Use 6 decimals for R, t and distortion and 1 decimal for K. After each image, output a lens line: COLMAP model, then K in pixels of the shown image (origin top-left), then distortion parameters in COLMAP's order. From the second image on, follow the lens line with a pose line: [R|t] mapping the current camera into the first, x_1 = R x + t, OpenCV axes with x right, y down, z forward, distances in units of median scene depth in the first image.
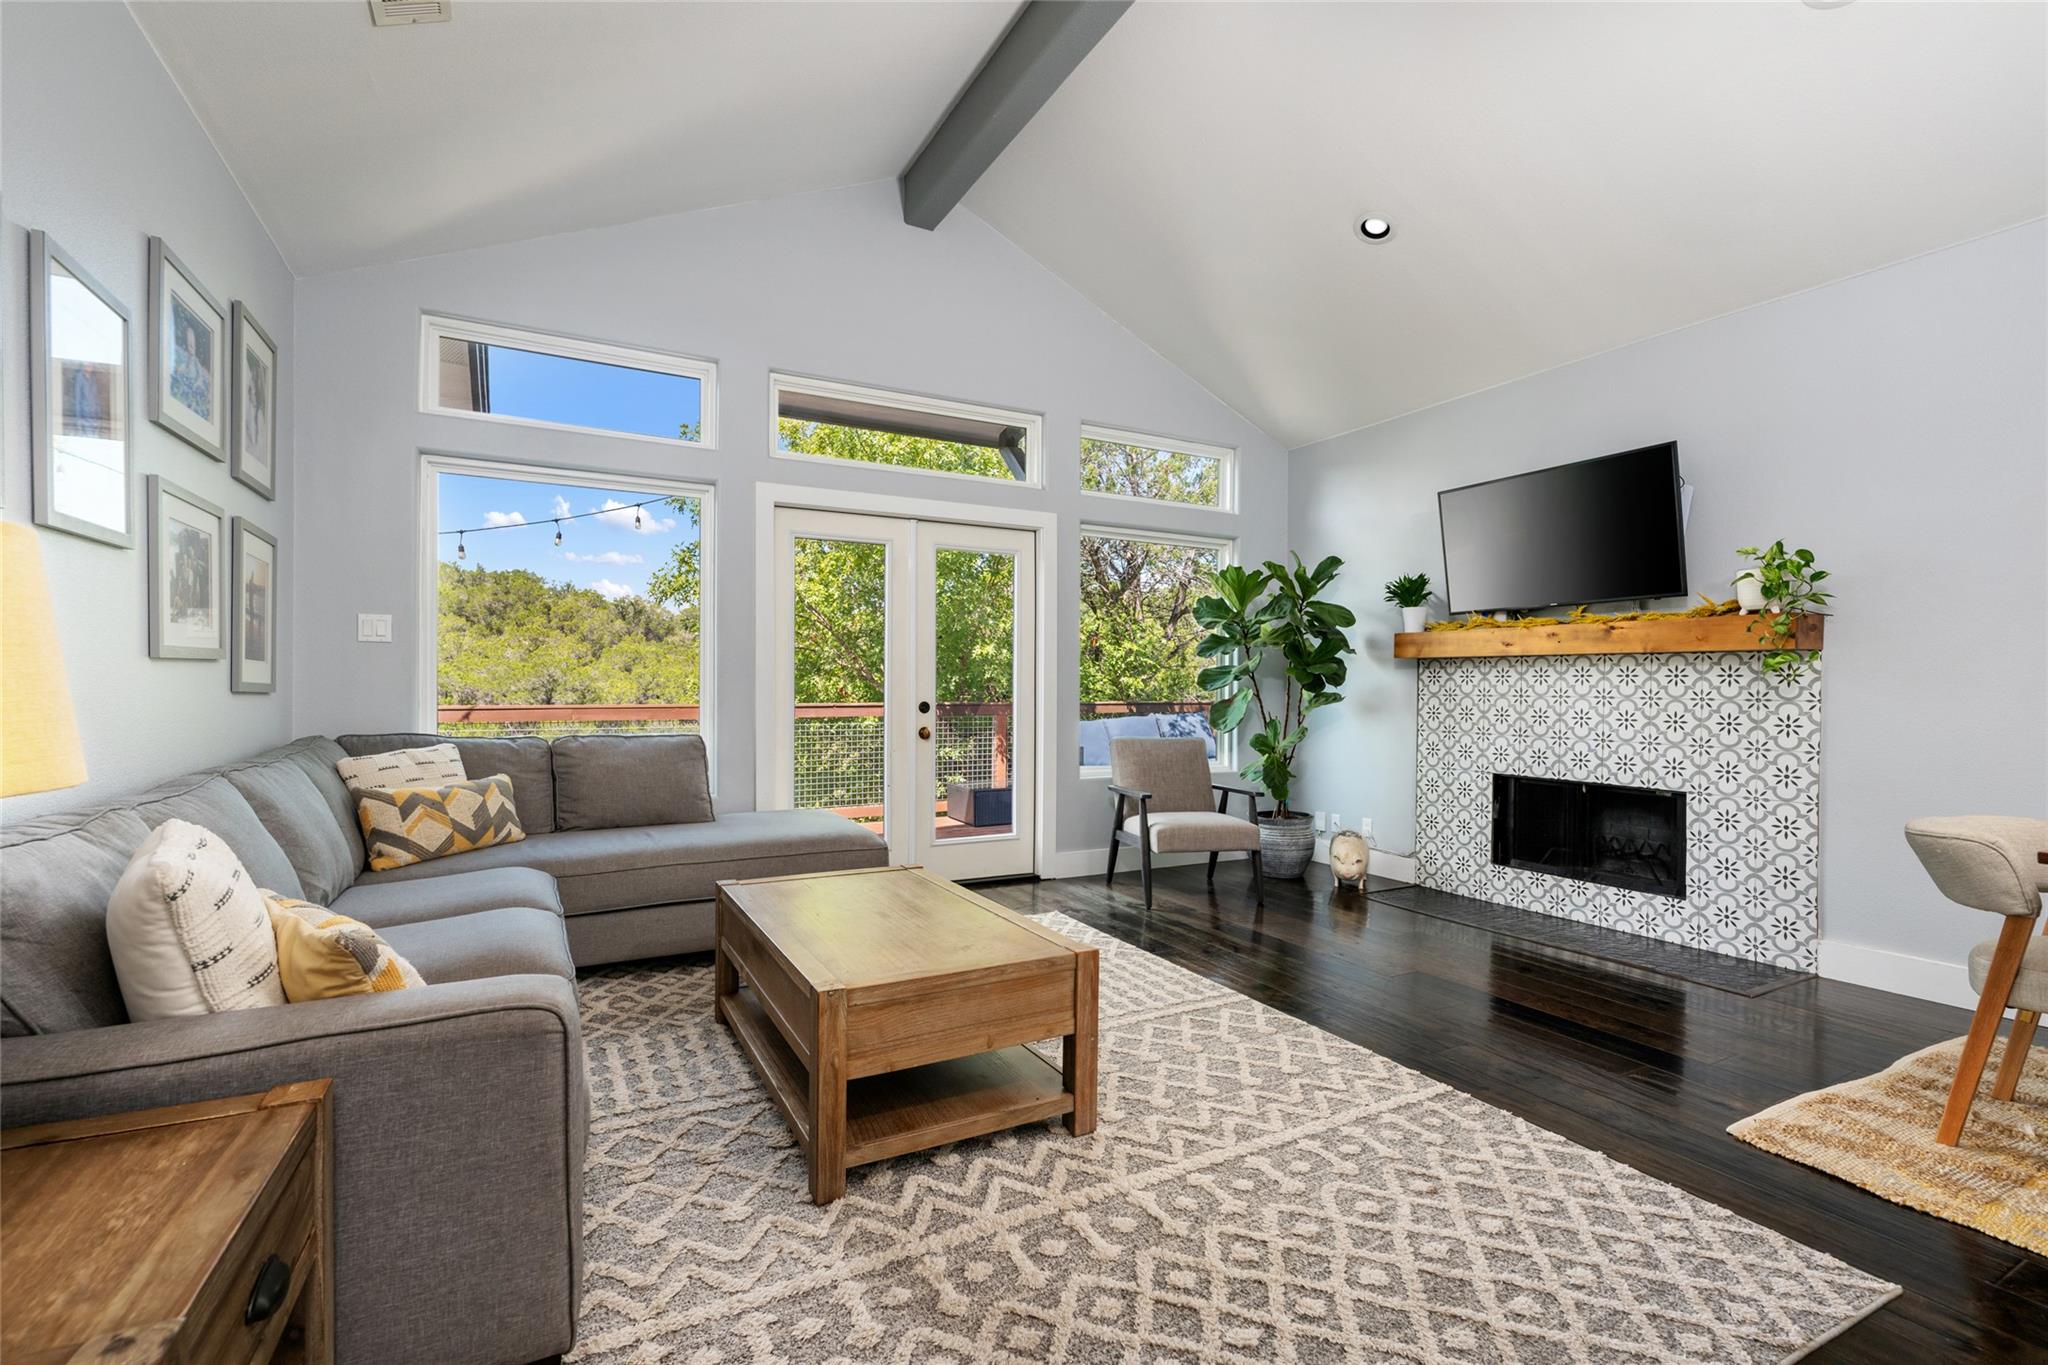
lens RADIAL K [[910.3, 0, 1024.0], [0, 910.3, 682.5], [0, 0, 1]] dist [0.001185, -0.000142]
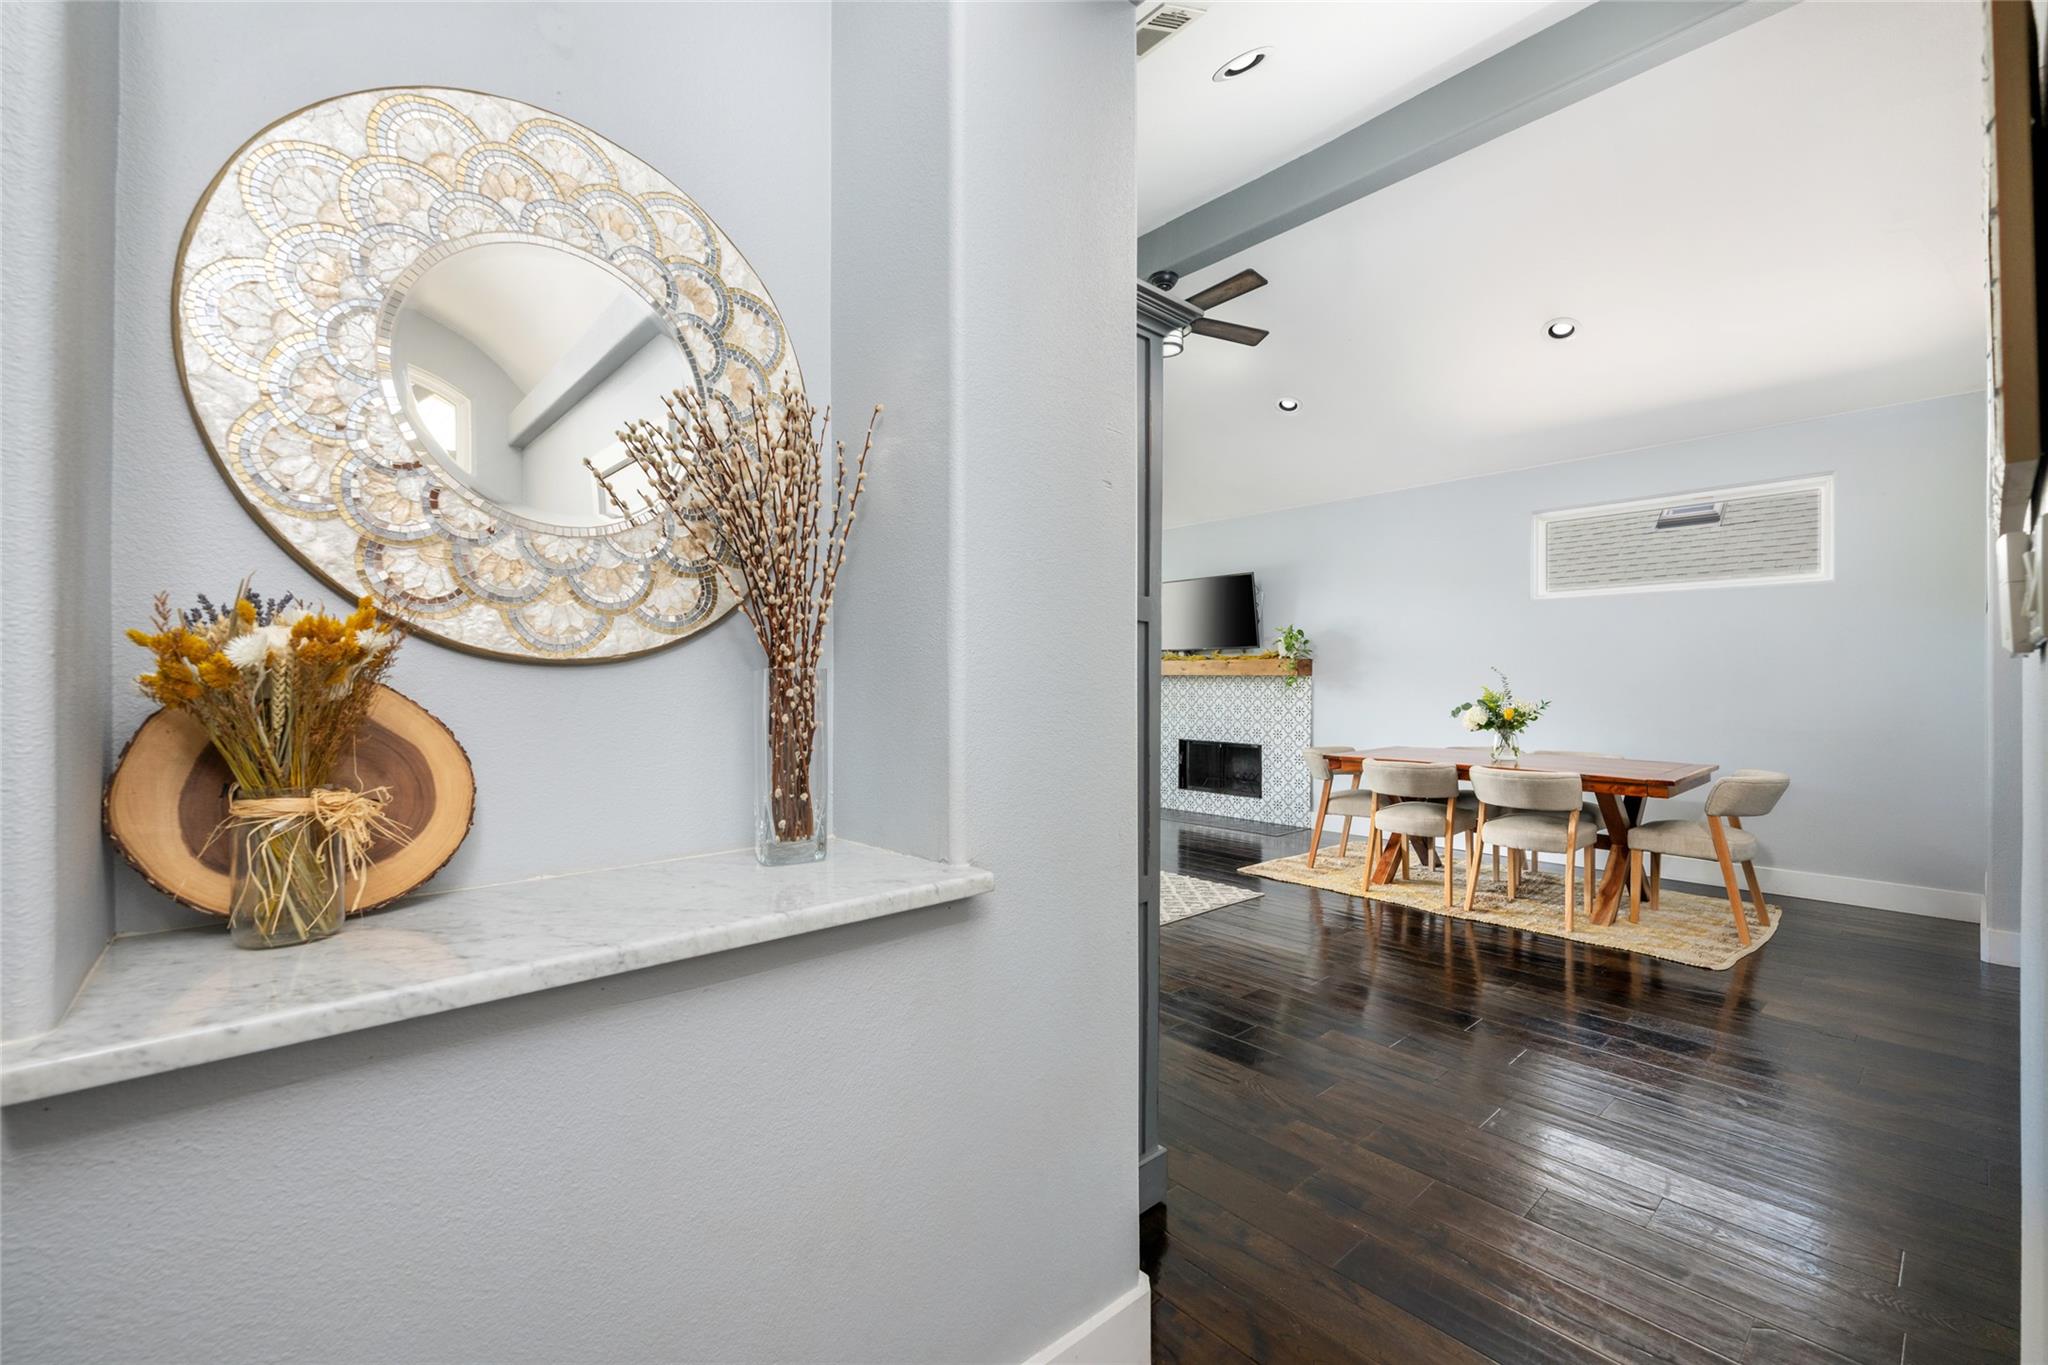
lens RADIAL K [[849.0, 0, 1023.9], [0, 849.0, 677.0], [0, 0, 1]] dist [0.000049, -0.000064]
pose [[0.973530, -0.003235, 0.228537, -0.195168], [0.002739, 0.999993, 0.002487, -0.032807], [-0.228543, -0.001796, 0.973532, -0.652789]]
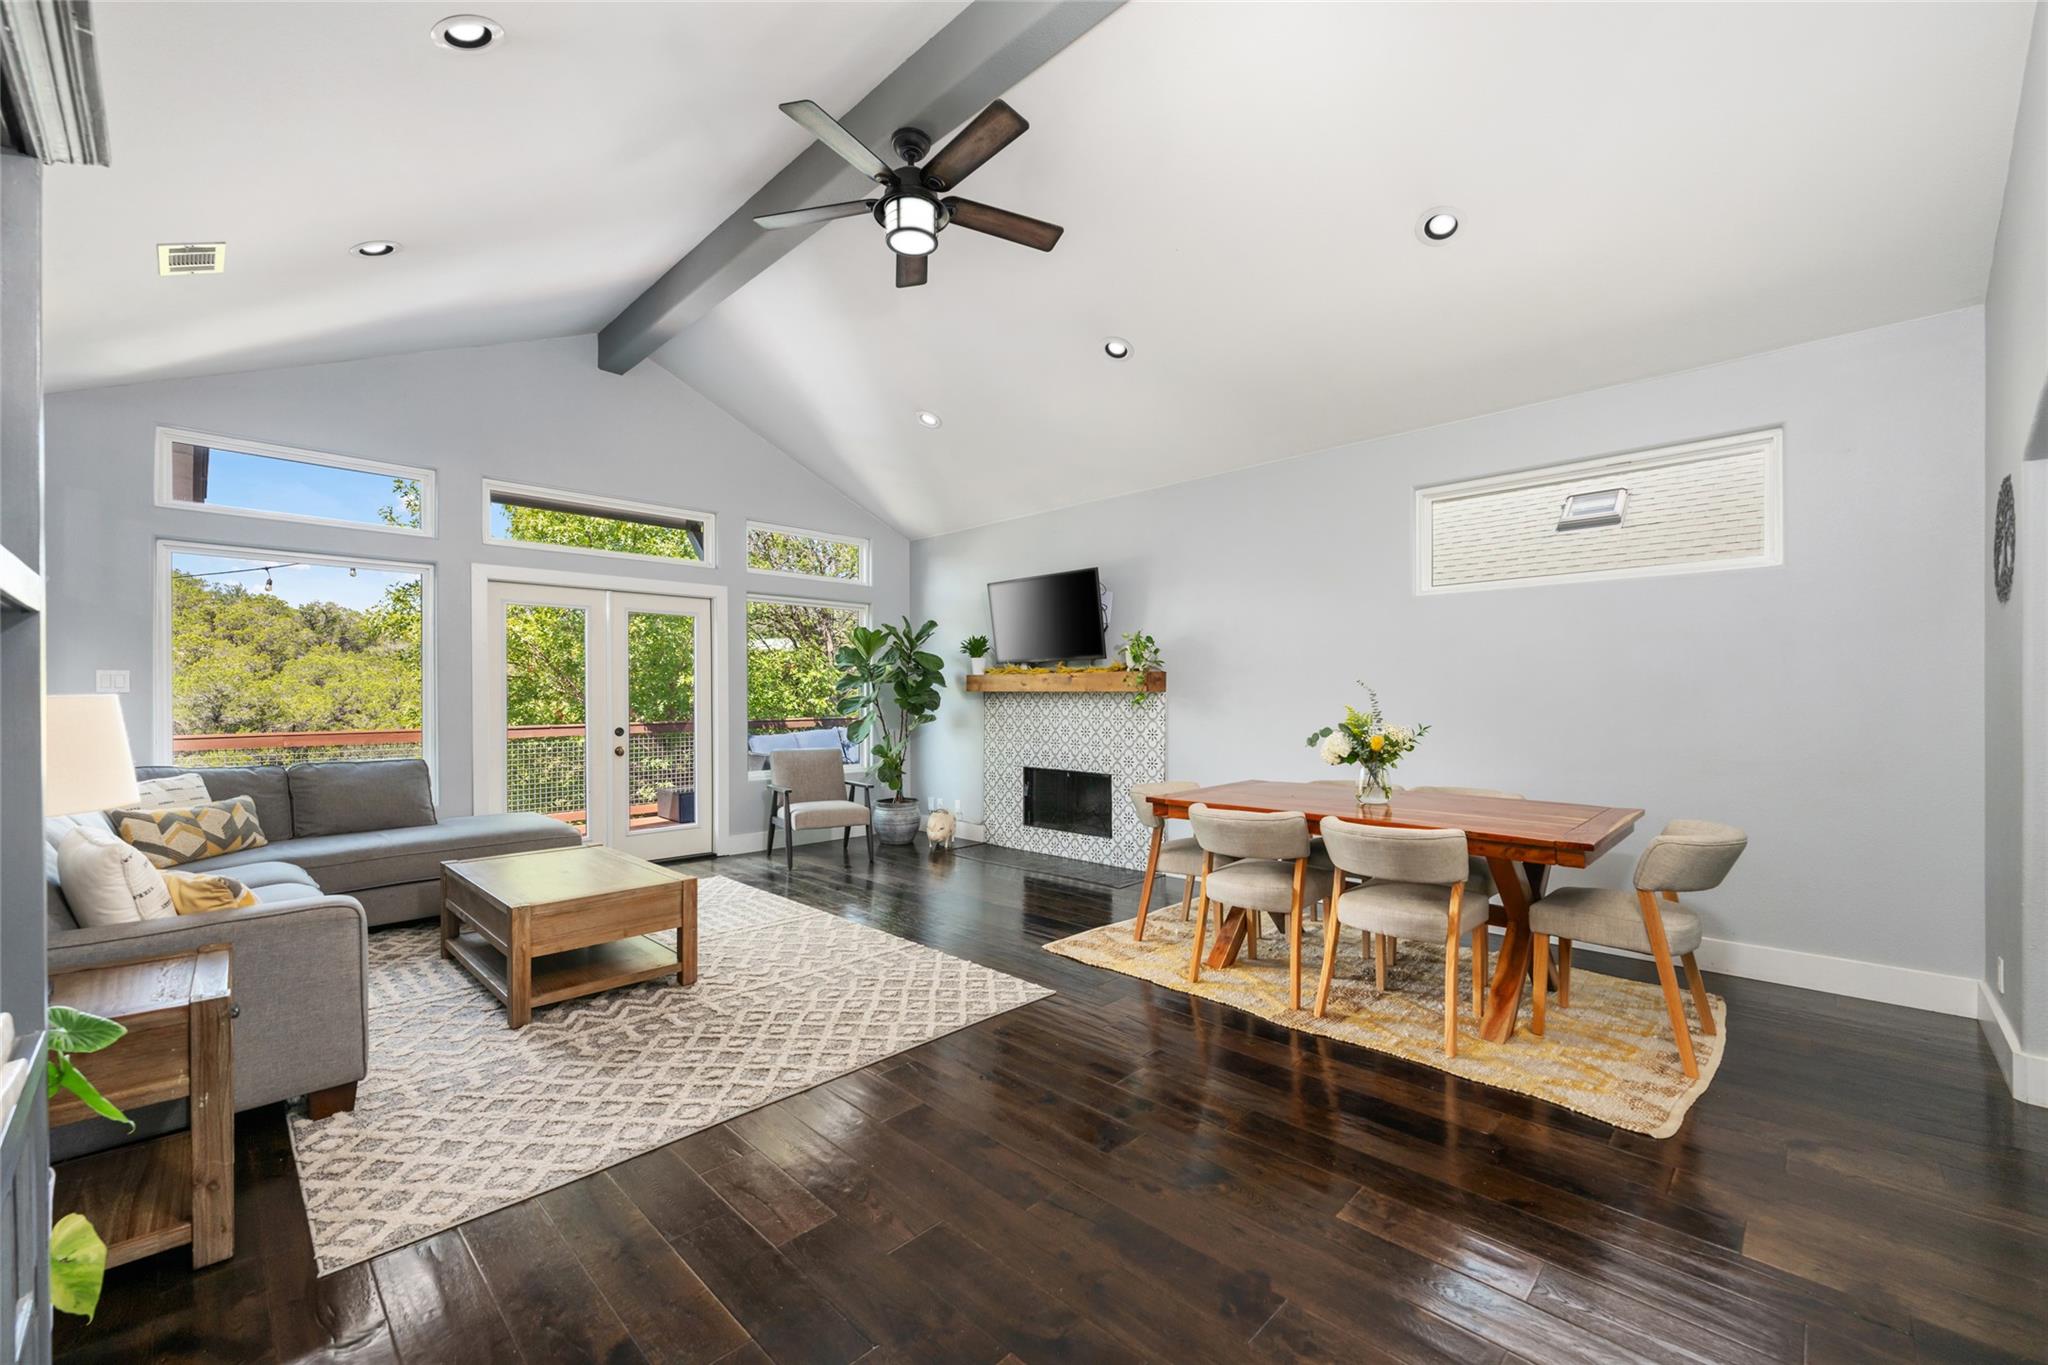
lens RADIAL K [[823.0, 0, 1024.6], [0, 823.0, 693.2], [0, 0, 1]] dist [-0.000212, 0.000380]
pose [[0.955215, -0.008657, 0.295785, 0.117613], [0.007656, 0.999960, 0.004543, -0.035094], [-0.295813, -0.002075, 0.955244, -0.376494]]
